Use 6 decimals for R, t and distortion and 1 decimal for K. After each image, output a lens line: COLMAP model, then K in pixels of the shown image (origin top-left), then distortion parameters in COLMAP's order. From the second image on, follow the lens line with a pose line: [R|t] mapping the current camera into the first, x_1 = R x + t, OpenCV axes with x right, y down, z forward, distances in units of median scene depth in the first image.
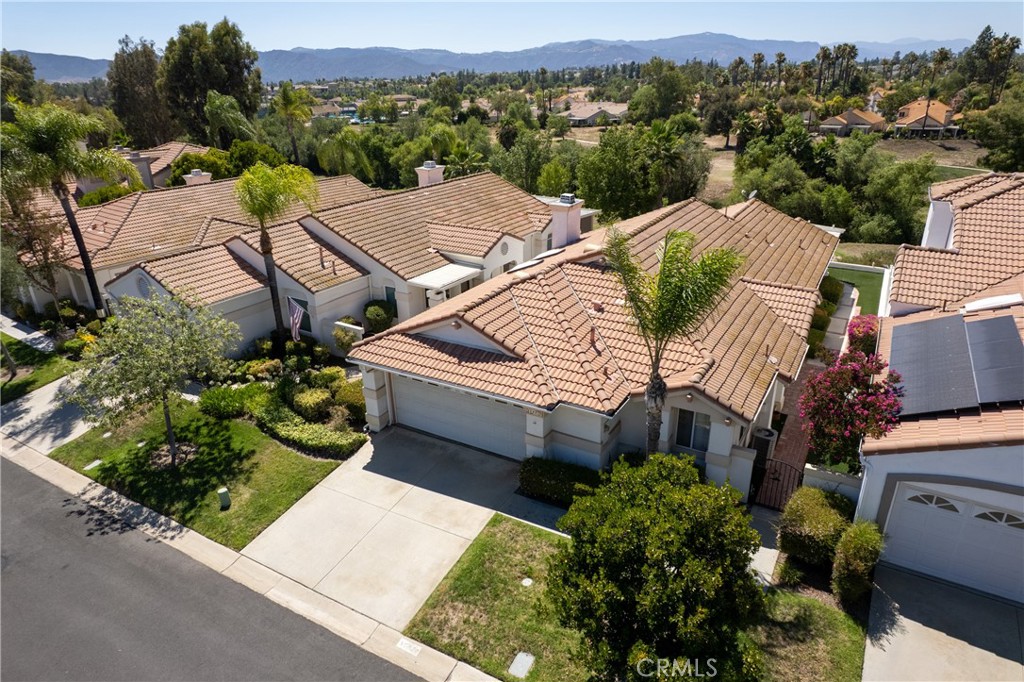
lens RADIAL K [[656.5, 0, 509.8], [0, 656.5, 352.4], [0, 0, 1]] dist [-0.073797, 0.063551]
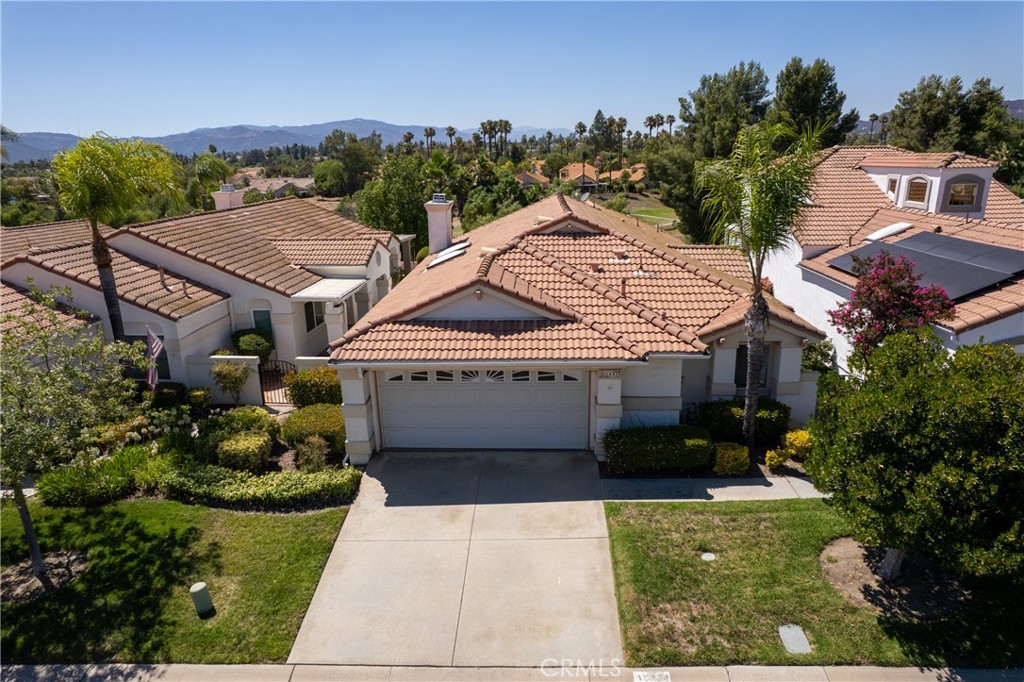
lens RADIAL K [[656.5, 0, 509.8], [0, 656.5, 352.4], [0, 0, 1]] dist [-0.073797, 0.063551]
pose [[0.881821, -0.137523, 0.451086, -0.362745], [0.189404, 0.979277, -0.071711, 0.079851], [-0.431876, 0.148674, 0.889595, 0.244281]]
